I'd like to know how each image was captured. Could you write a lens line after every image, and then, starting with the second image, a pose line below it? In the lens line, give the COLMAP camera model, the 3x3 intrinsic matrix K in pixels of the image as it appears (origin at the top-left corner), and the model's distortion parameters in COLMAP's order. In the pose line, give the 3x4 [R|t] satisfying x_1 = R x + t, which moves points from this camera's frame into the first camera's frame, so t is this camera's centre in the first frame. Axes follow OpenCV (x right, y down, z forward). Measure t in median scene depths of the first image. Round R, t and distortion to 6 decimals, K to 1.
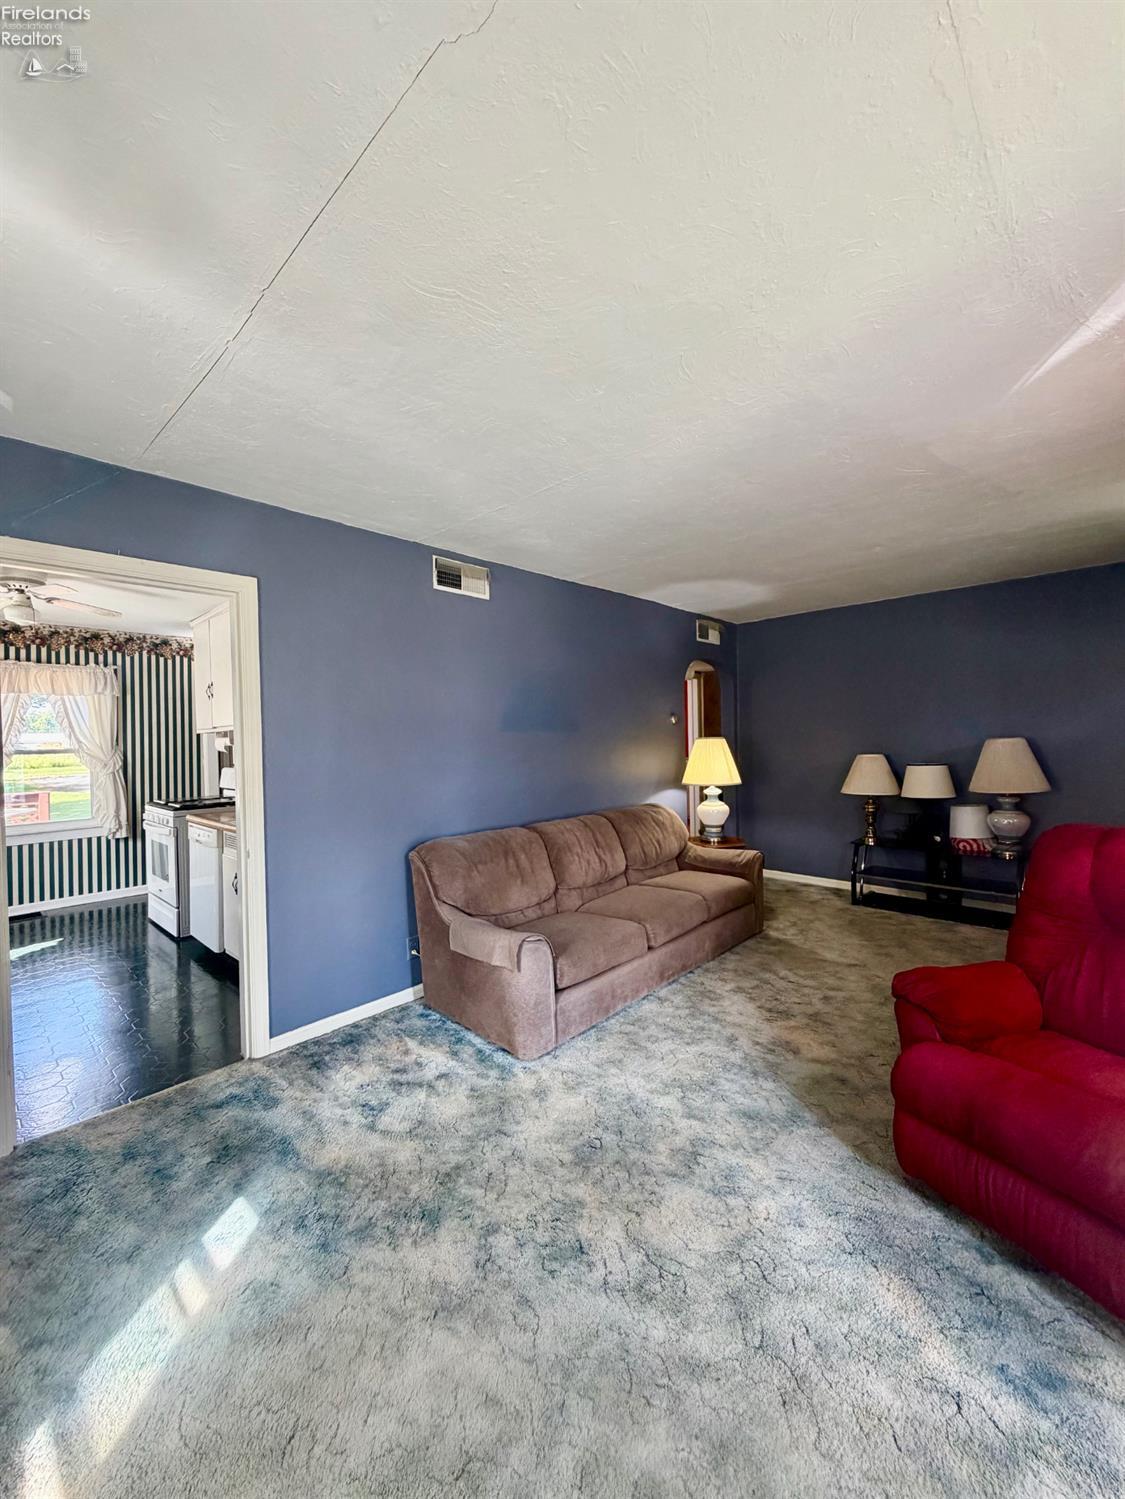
lens RADIAL K [[597.1, 0, 562.2], [0, 597.1, 743.8], [0, 0, 1]] dist [0.000774, 0.000244]
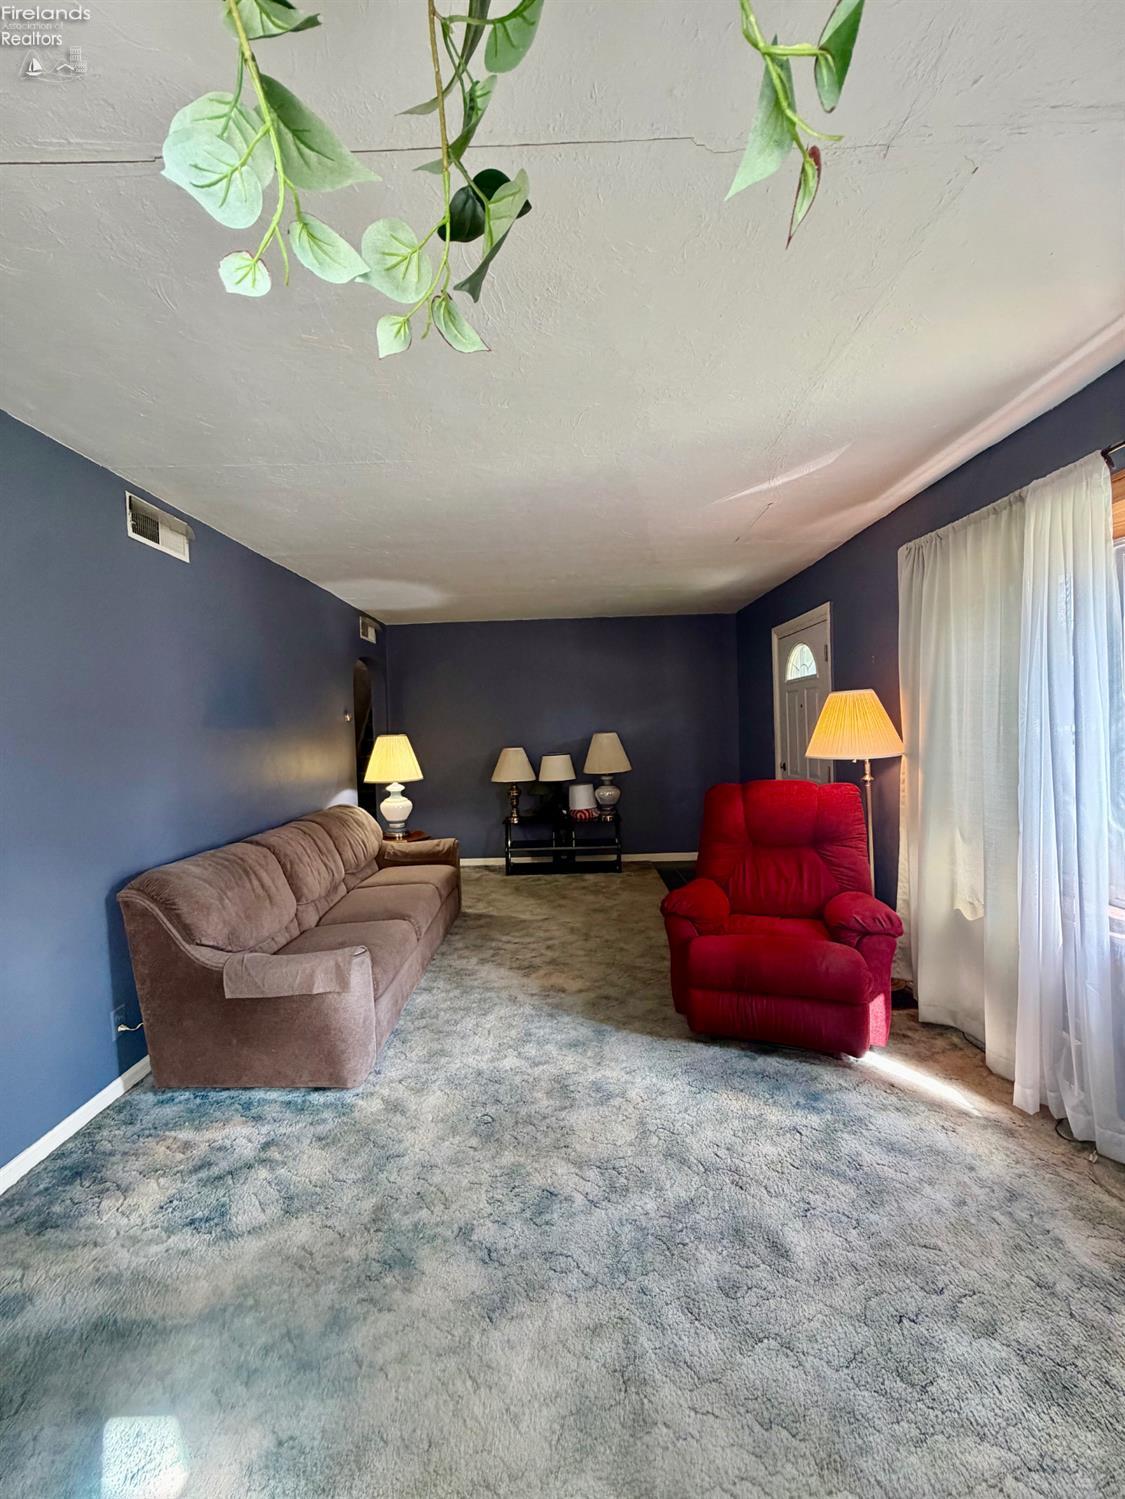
lens RADIAL K [[597.1, 0, 562.2], [0, 597.1, 743.8], [0, 0, 1]] dist [0.000774, 0.000244]
pose [[0.729002, -0.018825, 0.684253, -0.443962], [0.020308, 0.999777, 0.005870, 0.007975], [-0.684211, 0.009617, 0.729221, 0.114770]]
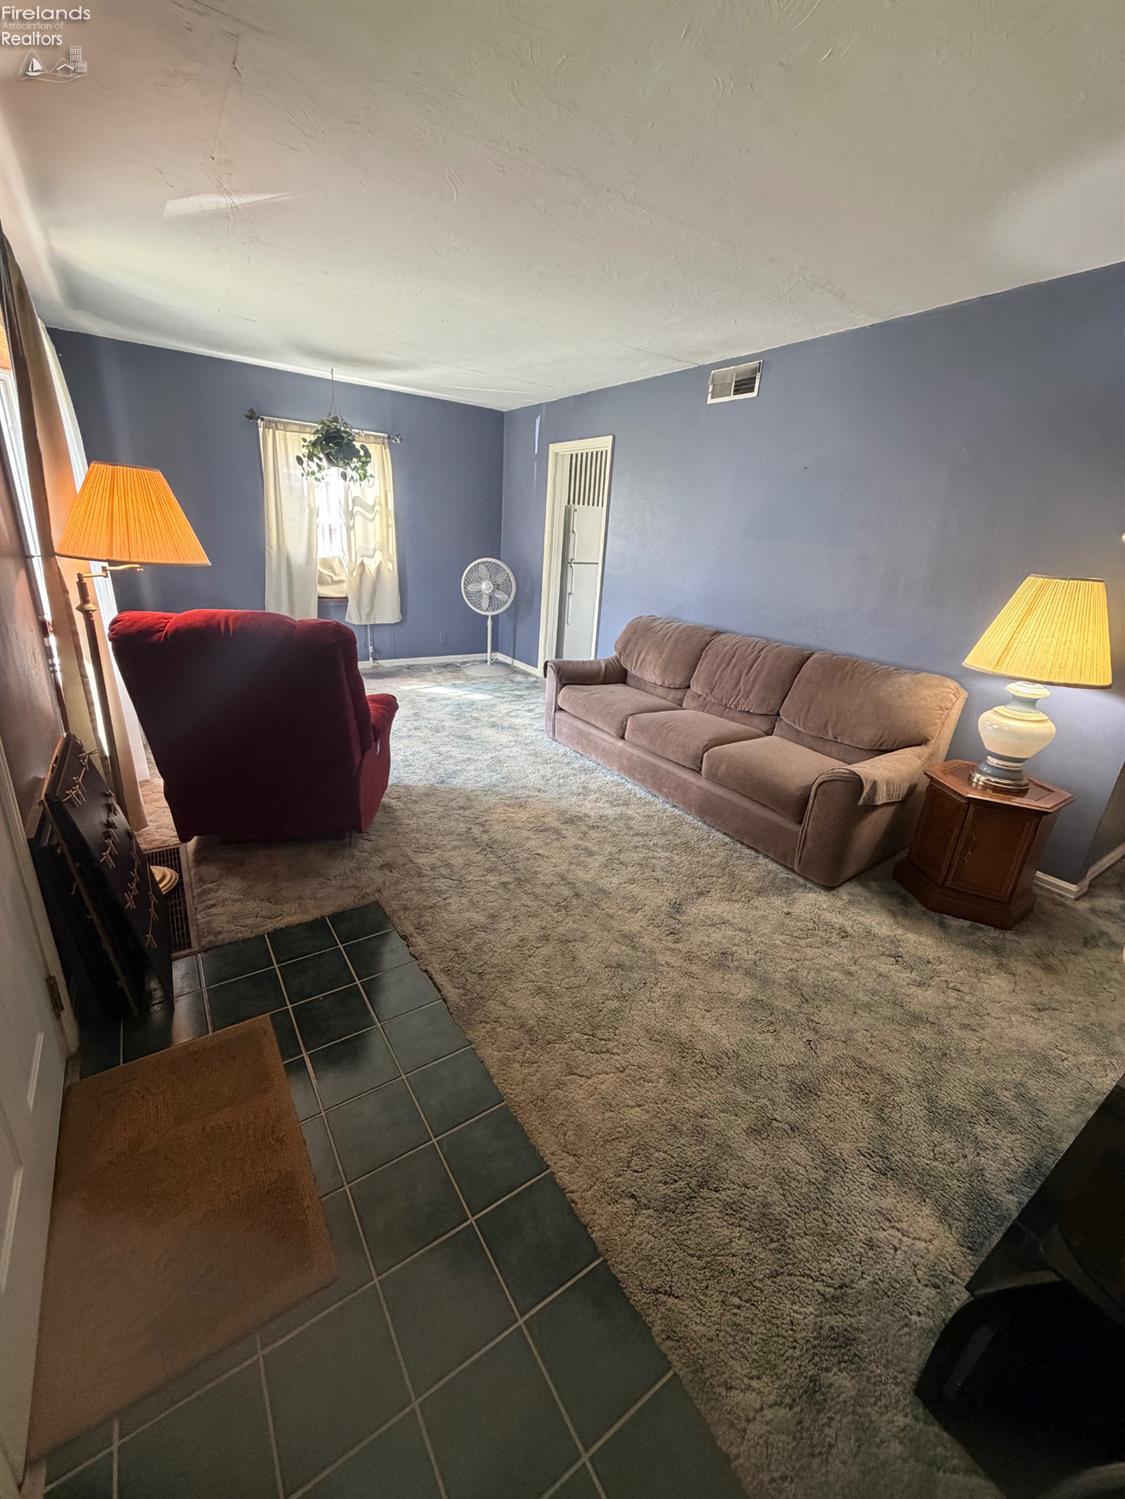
lens RADIAL K [[597.1, 0, 562.2], [0, 597.1, 743.8], [0, 0, 1]] dist [0.000774, 0.000244]
pose [[-0.213531, 0.336725, -0.917072, 1.502282], [-0.071954, 0.930752, 0.358502, -0.054864], [0.974283, 0.142538, -0.174516, 1.346566]]
